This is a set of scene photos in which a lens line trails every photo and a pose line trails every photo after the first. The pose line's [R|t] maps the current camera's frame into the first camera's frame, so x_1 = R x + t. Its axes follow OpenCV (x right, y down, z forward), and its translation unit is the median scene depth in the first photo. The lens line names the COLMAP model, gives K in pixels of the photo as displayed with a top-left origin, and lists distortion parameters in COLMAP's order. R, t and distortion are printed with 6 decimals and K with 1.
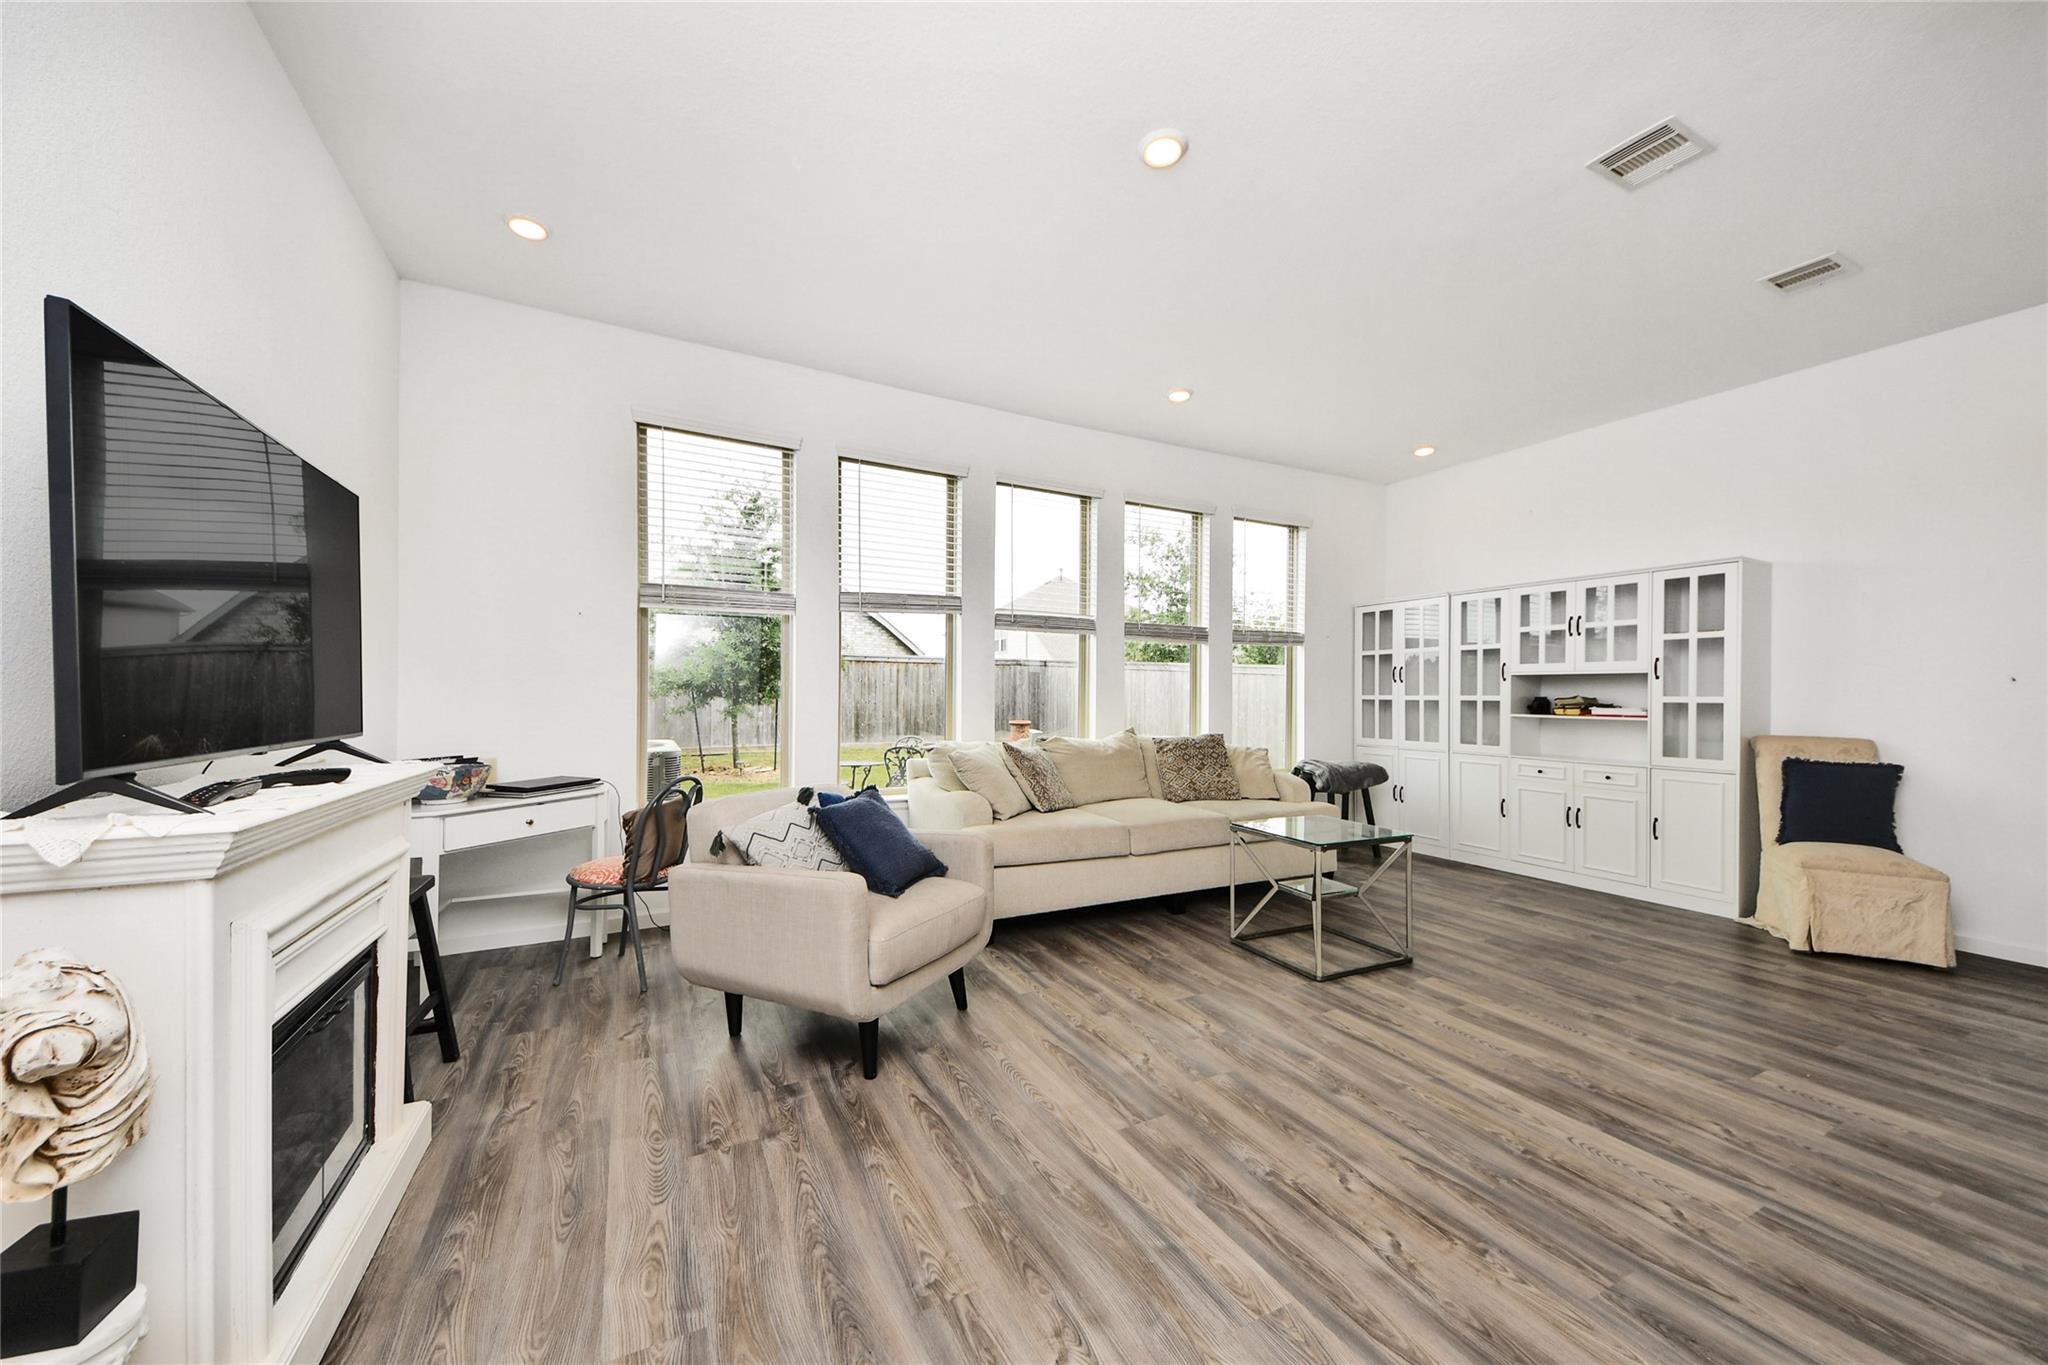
lens RADIAL K [[738.6, 0, 1017.3], [0, 738.6, 696.1], [0, 0, 1]] dist [0.026097, -0.009085]
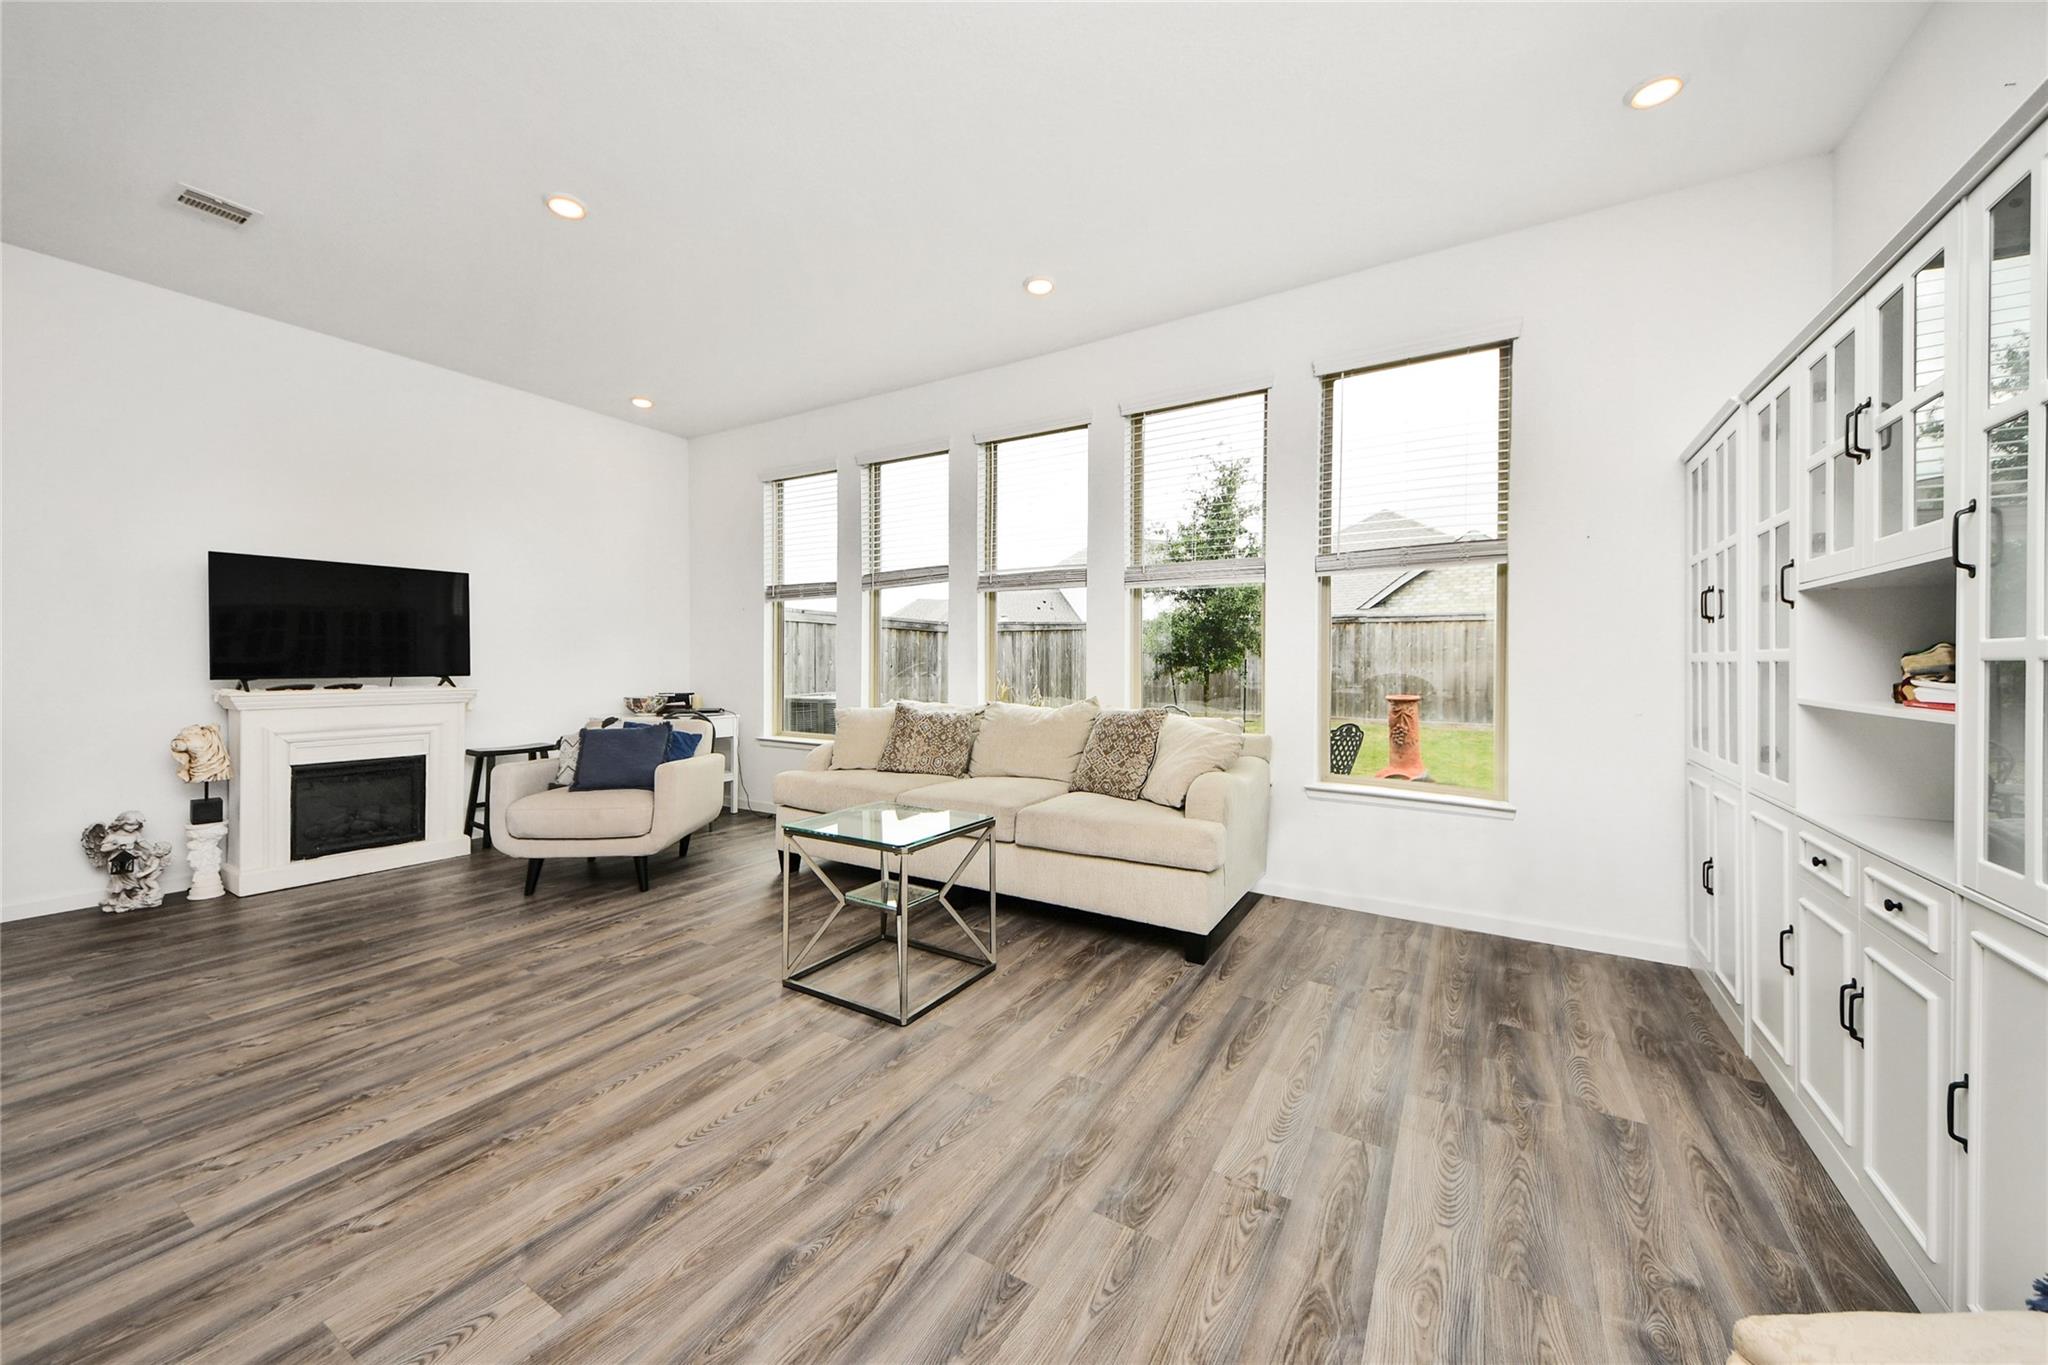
lens RADIAL K [[738.6, 0, 1020.5], [0, 738.6, 663.8], [0, 0, 1]] dist [0.026097, -0.009085]
pose [[0.528161, -0.005561, -0.849126, 0.935442], [-0.001818, 0.999969, -0.007680, 0.014600], [0.849142, 0.005600, 0.528135, 0.564526]]
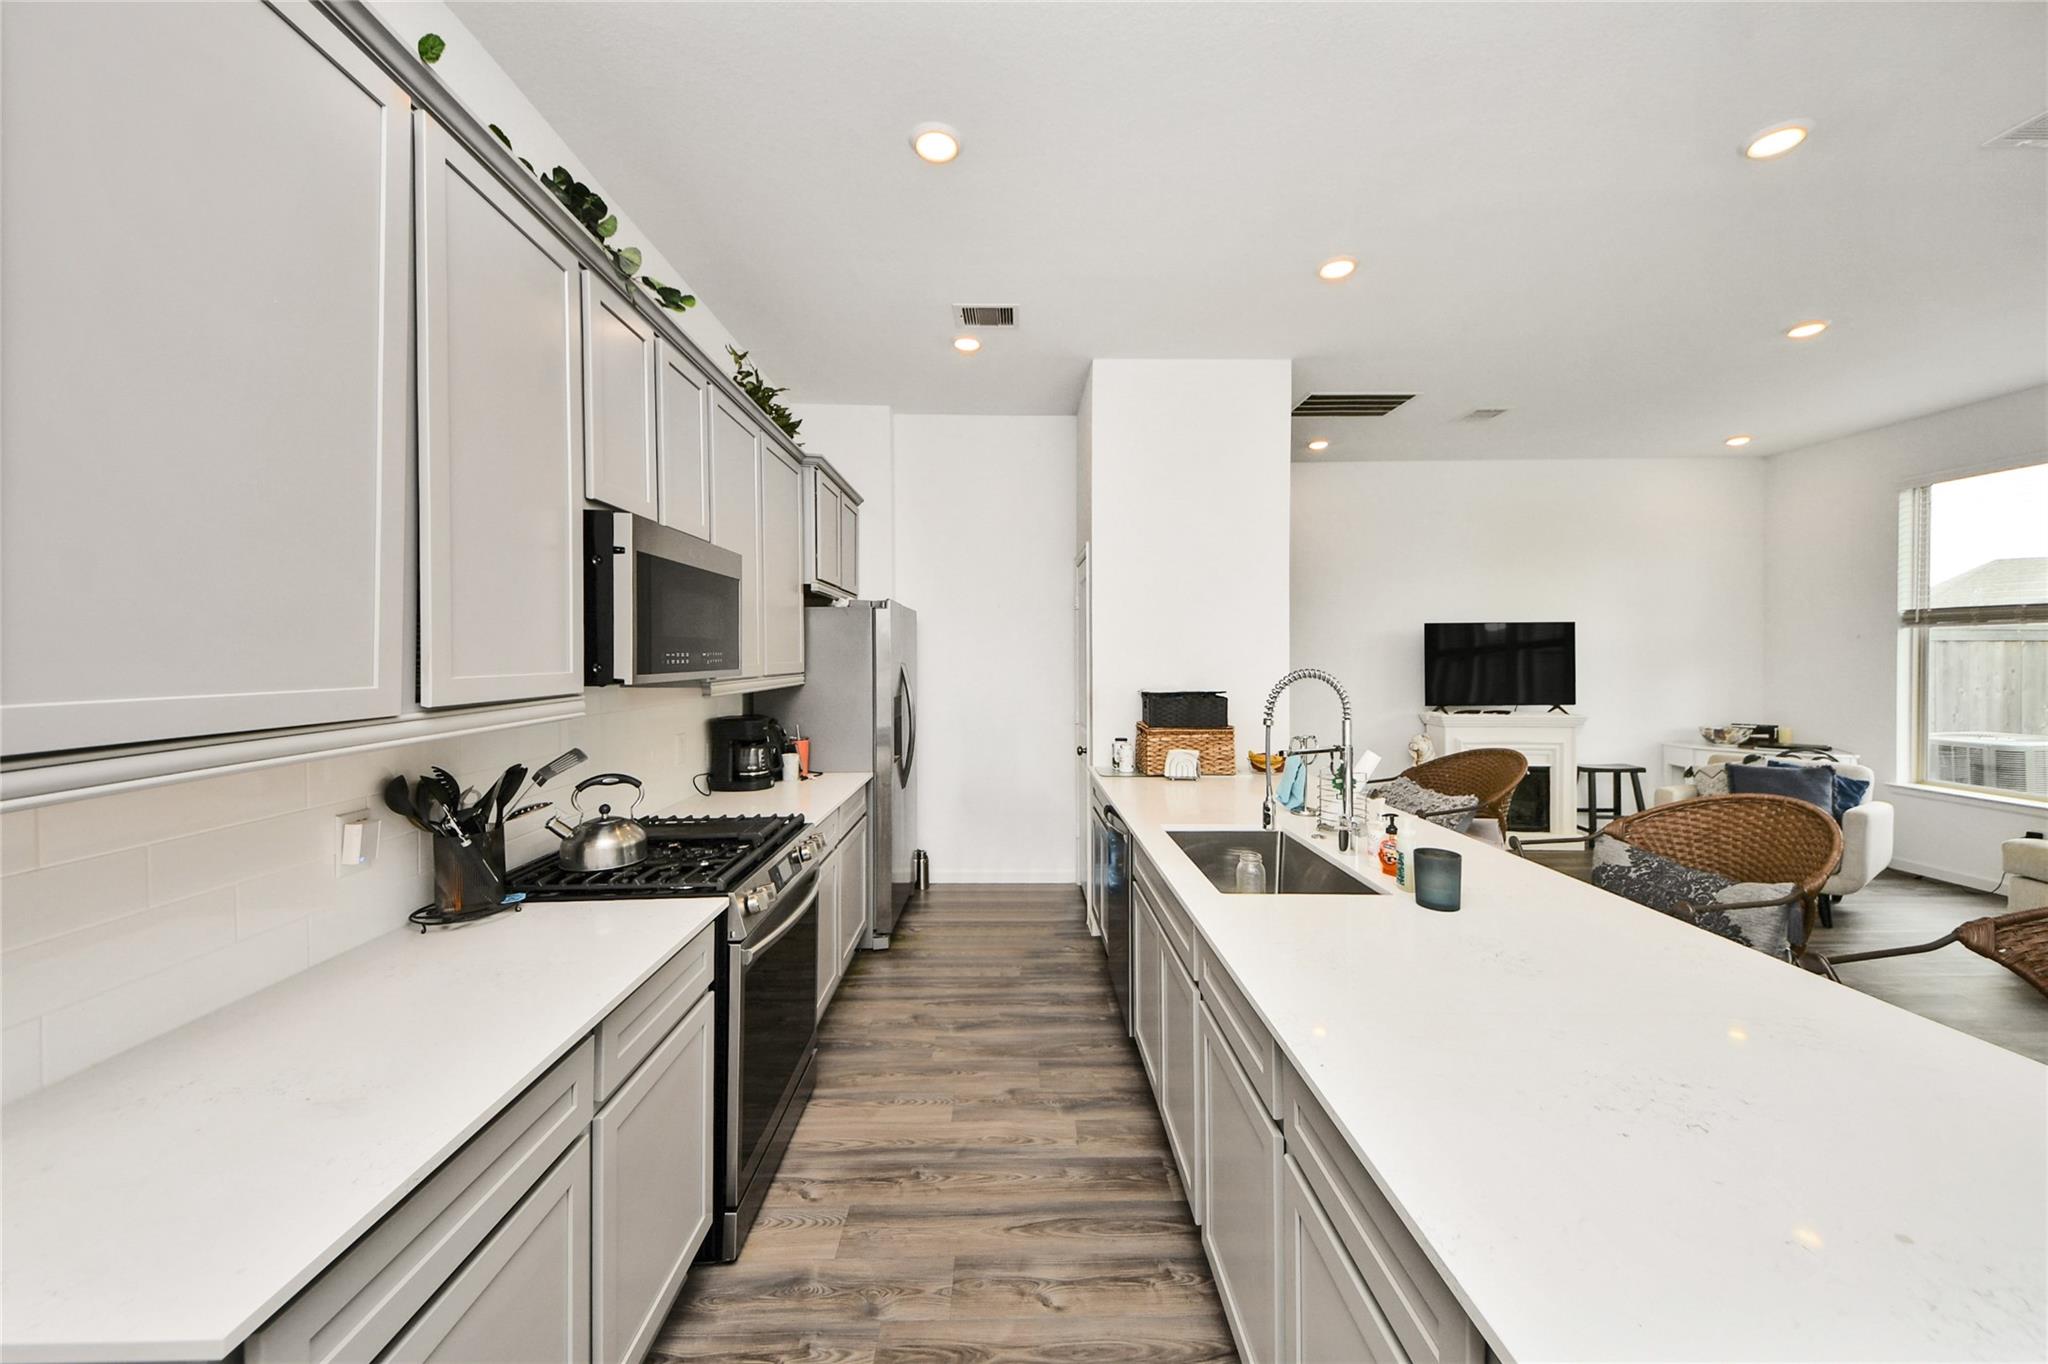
lens RADIAL K [[738.6, 0, 1022.8], [0, 738.6, 678.2], [0, 0, 1]] dist [0.026097, -0.009085]
pose [[-0.440656, 0.020740, -0.897437, 1.240958], [-0.005763, 0.999647, 0.025931, -0.052391], [0.897658, 0.016598, -0.440381, 0.157183]]
